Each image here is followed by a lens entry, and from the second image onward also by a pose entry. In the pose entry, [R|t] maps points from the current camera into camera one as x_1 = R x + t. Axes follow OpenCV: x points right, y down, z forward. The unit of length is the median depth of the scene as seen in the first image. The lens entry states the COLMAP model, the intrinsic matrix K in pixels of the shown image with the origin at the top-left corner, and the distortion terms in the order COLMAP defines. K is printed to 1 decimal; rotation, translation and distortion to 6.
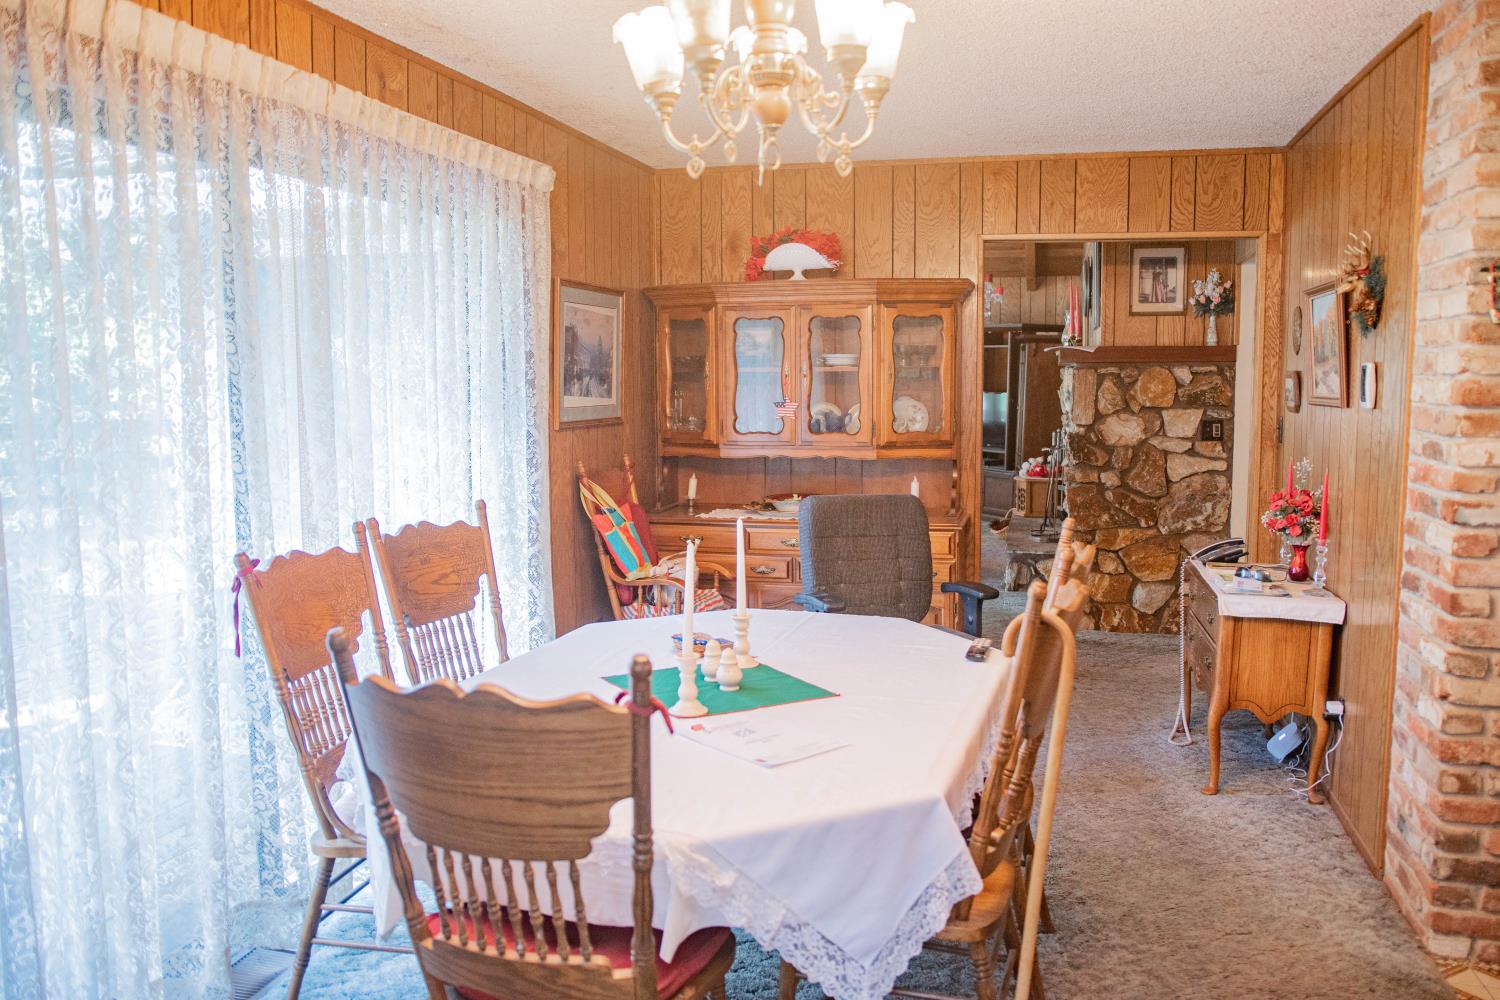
lens RADIAL K [[1194.2, 0, 750.3], [0, 1194.2, 488.8], [0, 0, 1]] dist [-0.009916, -0.005949]
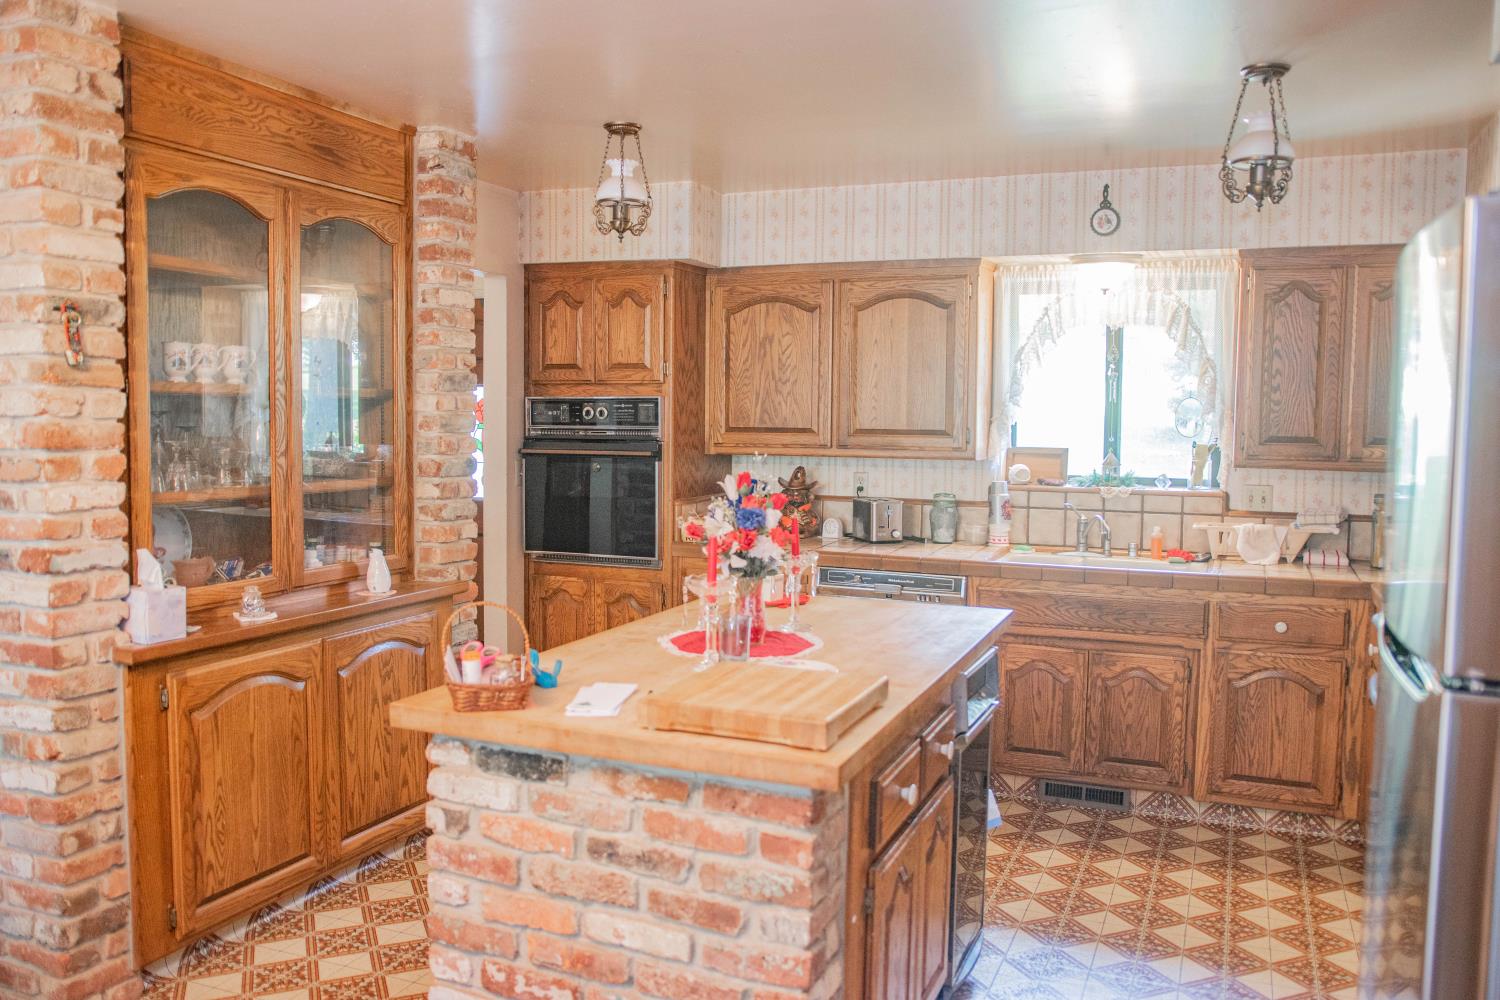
lens RADIAL K [[1194.2, 0, 748.1], [0, 1194.2, 490.6], [0, 0, 1]] dist [-0.009916, -0.005949]
pose [[0.145644, -0.062744, 0.987345, -0.259735], [0.087986, 0.994854, 0.050243, -0.035232], [-0.985417, 0.079555, 0.150415, 0.303090]]
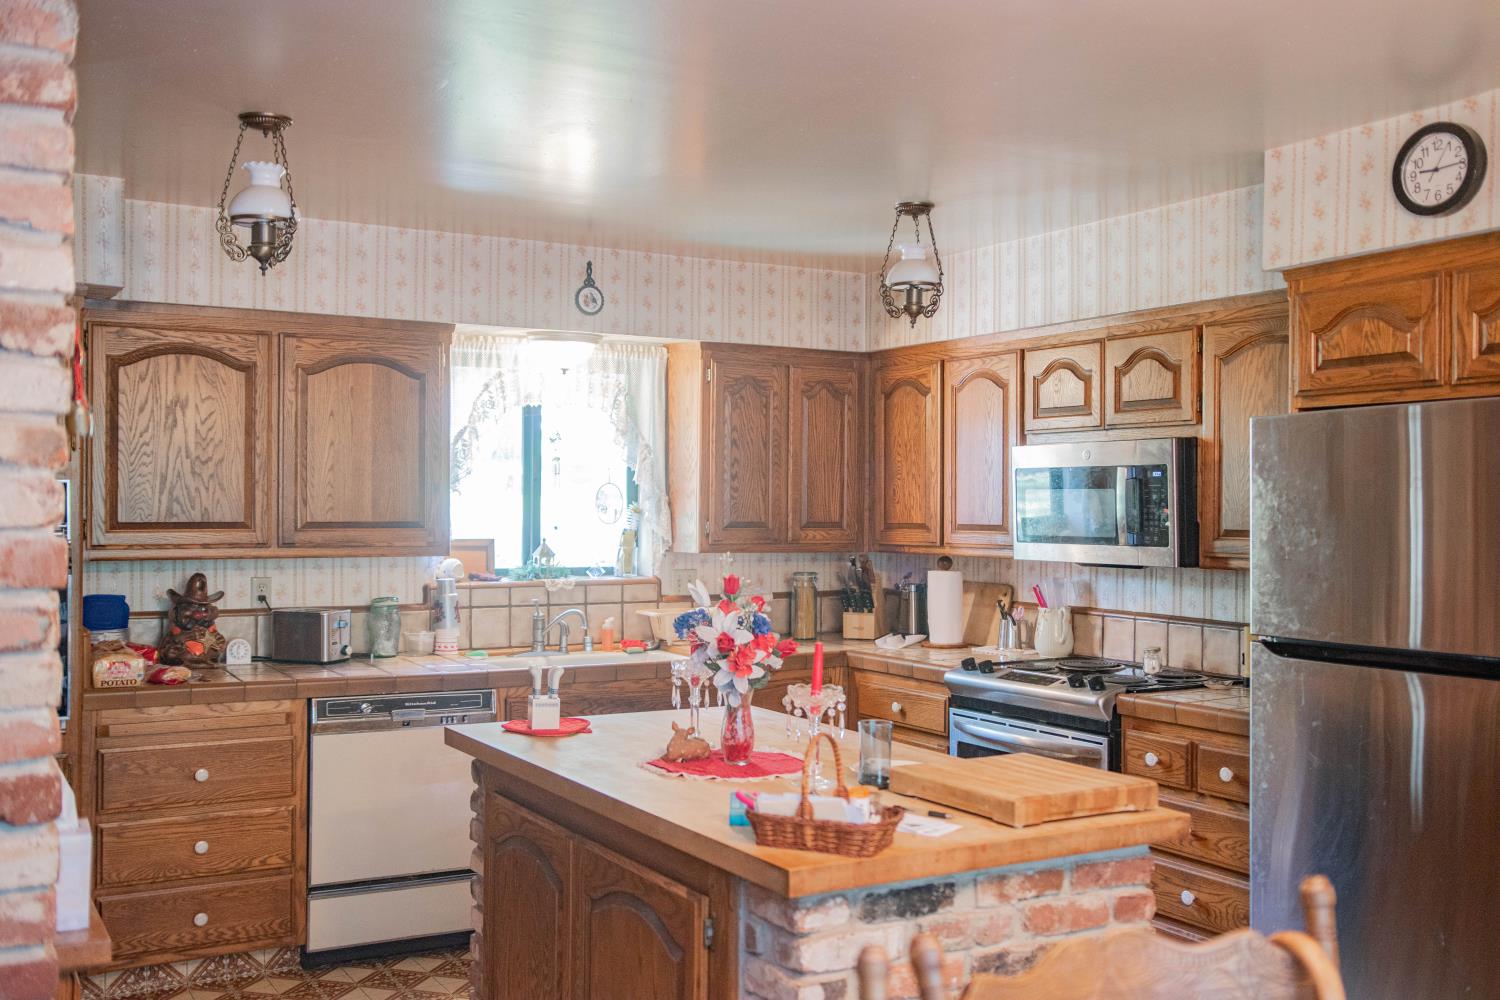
lens RADIAL K [[1454.1, 0, 746.3], [0, 1454.1, 507.1], [0, 0, 1]] dist [-0.076167, 0.000000]
pose [[-0.694881, -0.004473, 0.719111, -0.057313], [0.067508, 0.995159, 0.071424, -0.129757], [-0.715949, 0.098177, -0.691215, 1.235125]]
